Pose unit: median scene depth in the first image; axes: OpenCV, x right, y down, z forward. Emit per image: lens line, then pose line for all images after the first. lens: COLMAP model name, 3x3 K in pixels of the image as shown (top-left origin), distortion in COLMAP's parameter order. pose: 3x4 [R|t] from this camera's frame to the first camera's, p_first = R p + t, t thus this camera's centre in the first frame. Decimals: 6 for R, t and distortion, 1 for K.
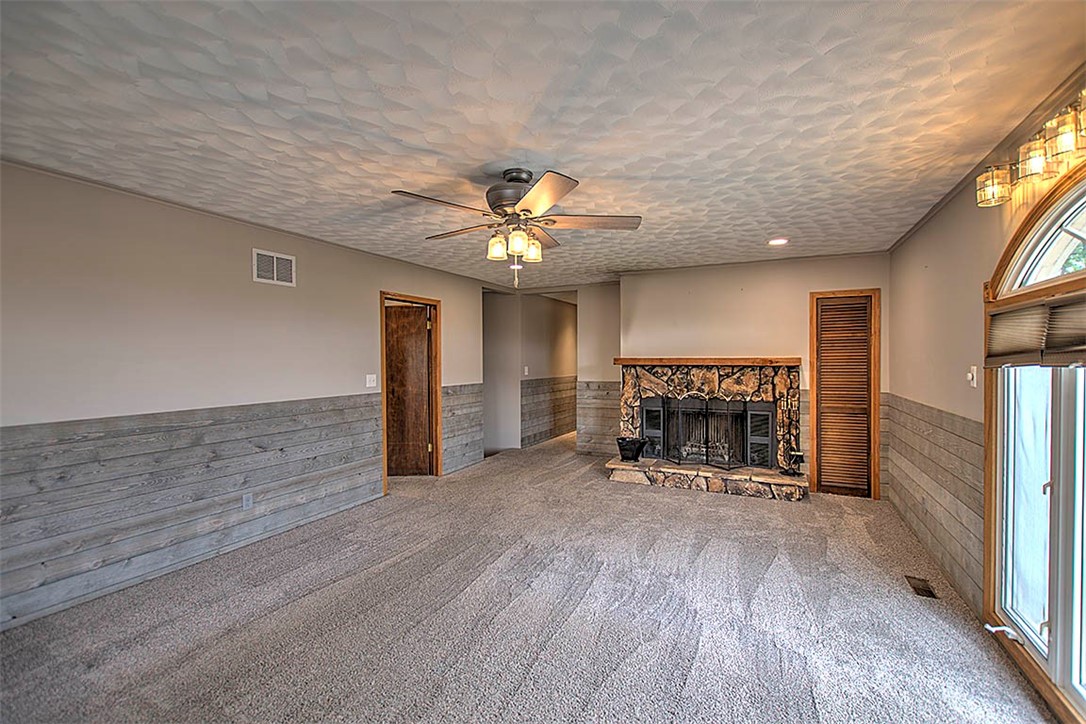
lens RADIAL K [[467.2, 0, 552.1], [0, 467.2, 359.2], [0, 0, 1]] dist [-0.000208, -0.001529]
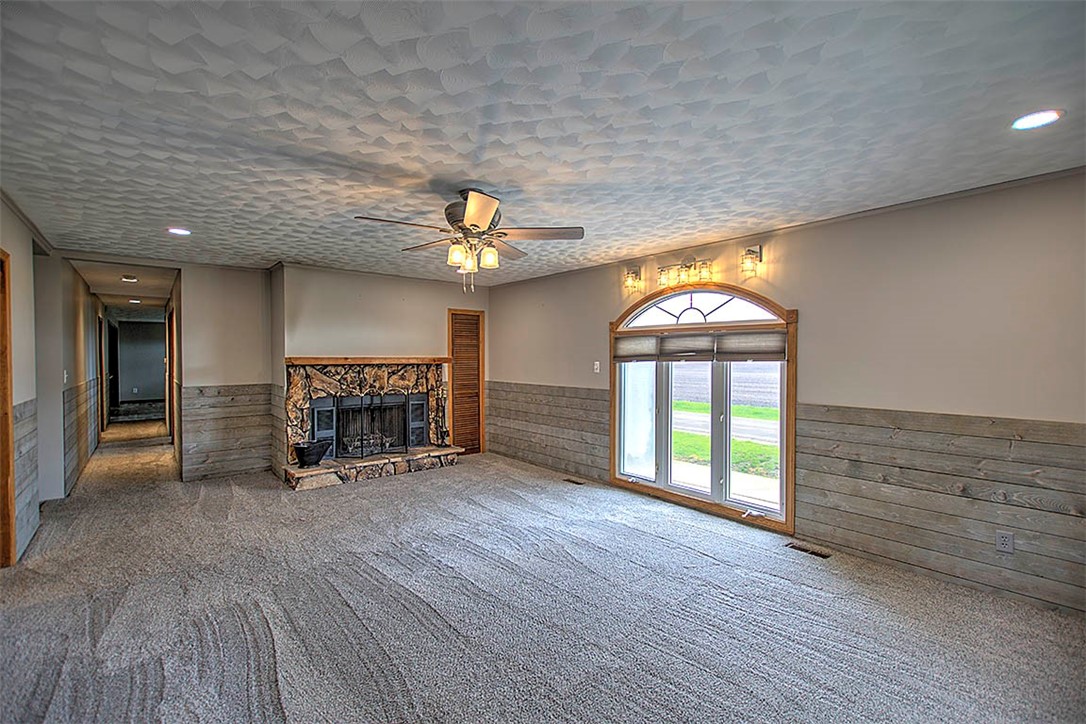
lens RADIAL K [[467.2, 0, 538.5], [0, 467.2, 360.5], [0, 0, 1]] dist [-0.000208, -0.001529]
pose [[0.409381, -0.004570, 0.912352, -0.547018], [-0.002108, 0.999980, 0.005955, -0.002689], [-0.912361, -0.004361, 0.409363, 0.210698]]
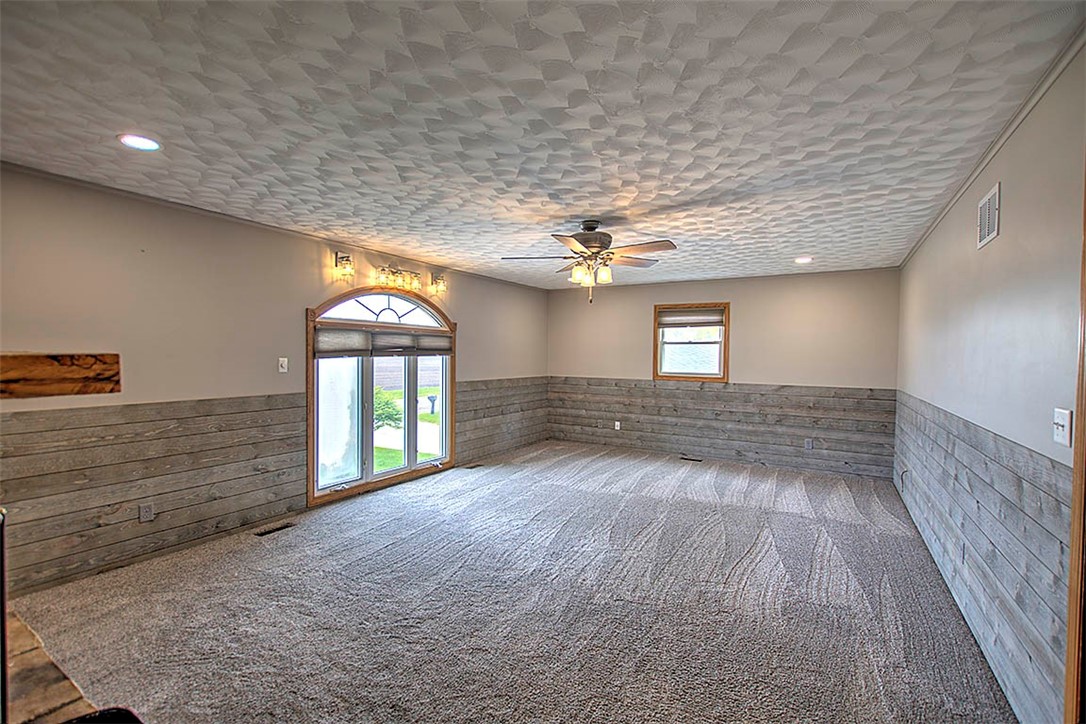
lens RADIAL K [[467.2, 0, 546.8], [0, 467.2, 360.5], [0, 0, 1]] dist [-0.000208, -0.001529]
pose [[-0.996213, -0.011917, 0.086127, -0.041438], [-0.010646, 0.999828, 0.015204, -0.006165], [-0.086294, 0.014229, -0.996168, 1.268301]]
